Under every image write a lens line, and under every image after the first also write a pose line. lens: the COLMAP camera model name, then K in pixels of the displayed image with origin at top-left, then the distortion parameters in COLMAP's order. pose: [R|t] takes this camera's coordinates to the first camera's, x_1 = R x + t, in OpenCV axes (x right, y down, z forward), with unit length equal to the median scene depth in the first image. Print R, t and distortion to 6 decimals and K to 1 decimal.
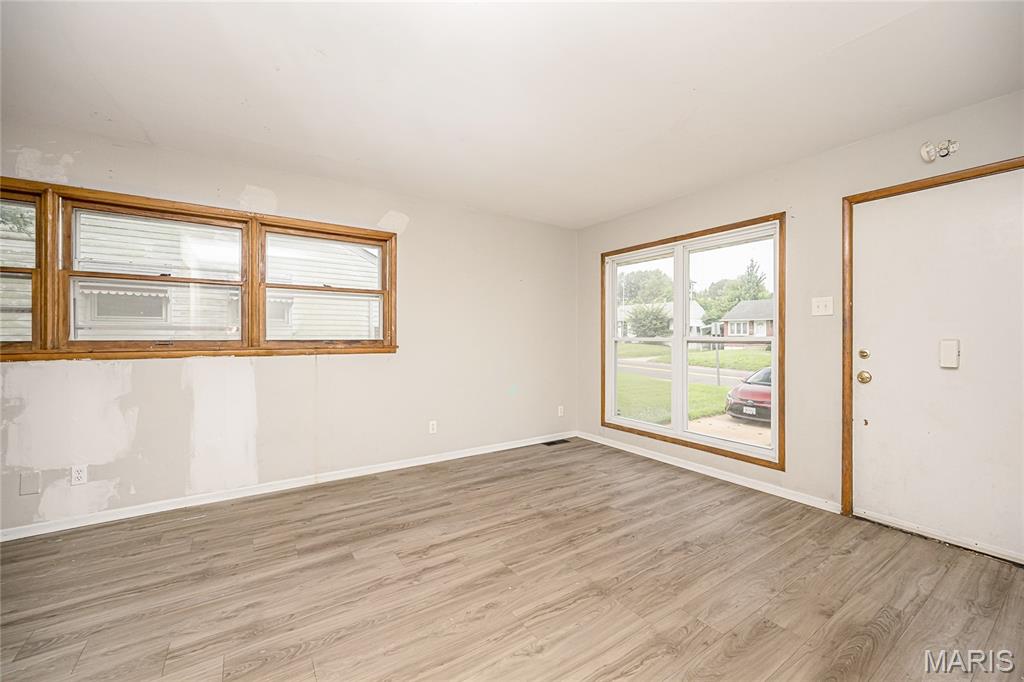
lens RADIAL K [[405.9, 0, 522.8], [0, 405.9, 337.4], [0, 0, 1]] dist [0.001188, -0.000167]
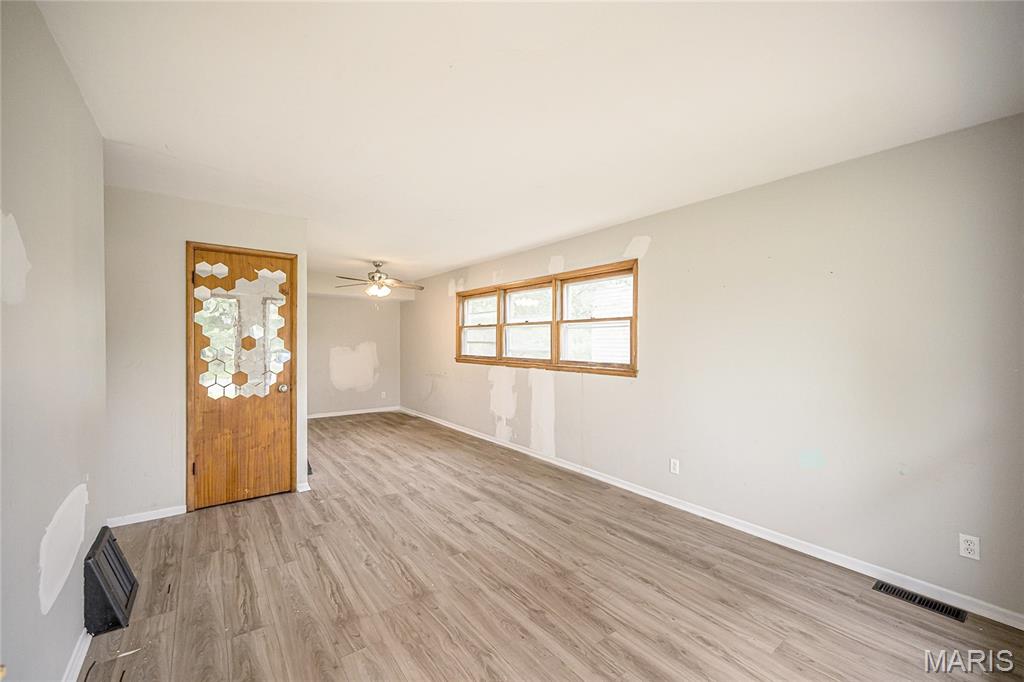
lens RADIAL K [[408.1, 0, 478.0], [0, 408.1, 343.5], [0, 0, 1]] dist [-0.000375, -0.000097]
pose [[-0.008401, 0.006239, -0.999945, 0.906768], [-0.003245, 0.999975, 0.006267, -0.065917], [0.999959, 0.003297, -0.008381, 0.793484]]
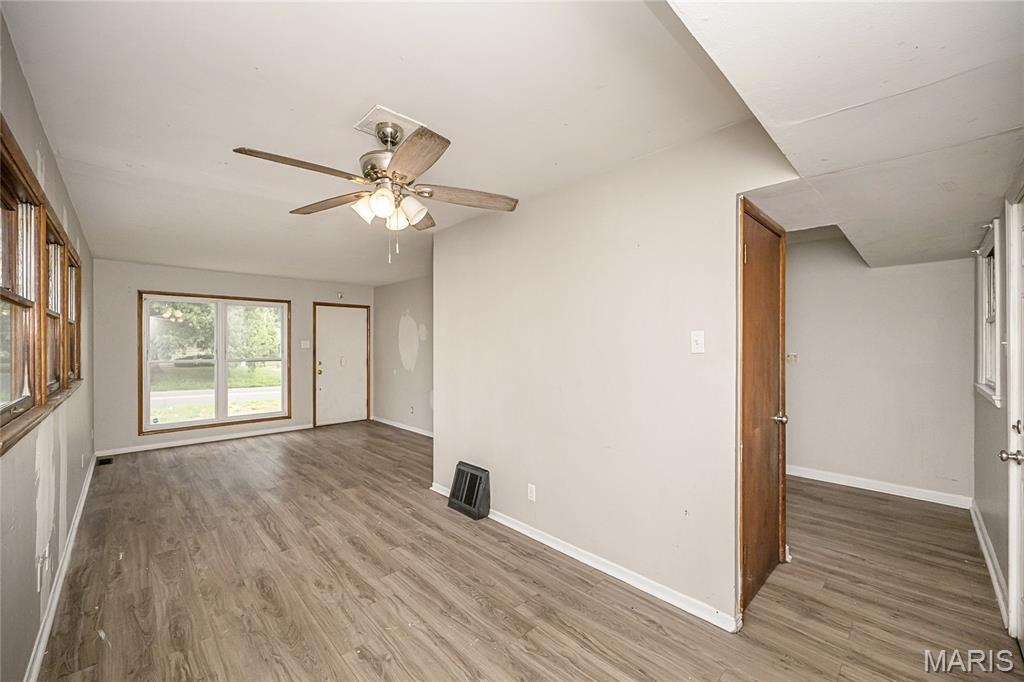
lens RADIAL K [[403.5, 0, 510.0], [0, 403.5, 343.8], [0, 0, 1]] dist [-0.001745, -0.000219]
pose [[-0.159447, 0.000207, 0.987206, -1.835686], [0.001109, 0.999999, -0.000031, -0.079671], [-0.987206, 0.001090, -0.159447, 0.186933]]
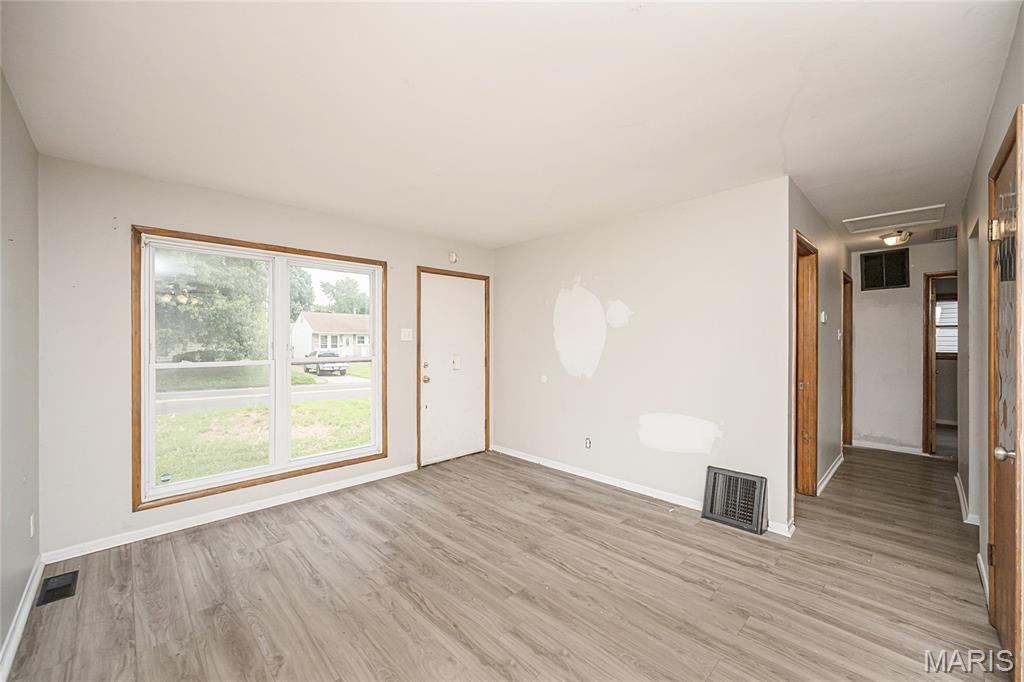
lens RADIAL K [[404.4, 0, 508.0], [0, 404.4, 338.8], [0, 0, 1]] dist [0.001924, 0.000147]
pose [[-0.160960, 0.001325, 0.986960, -0.784285], [0.001605, 0.999998, -0.001080, -0.060176], [-0.986960, 0.001411, -0.160962, 0.883737]]
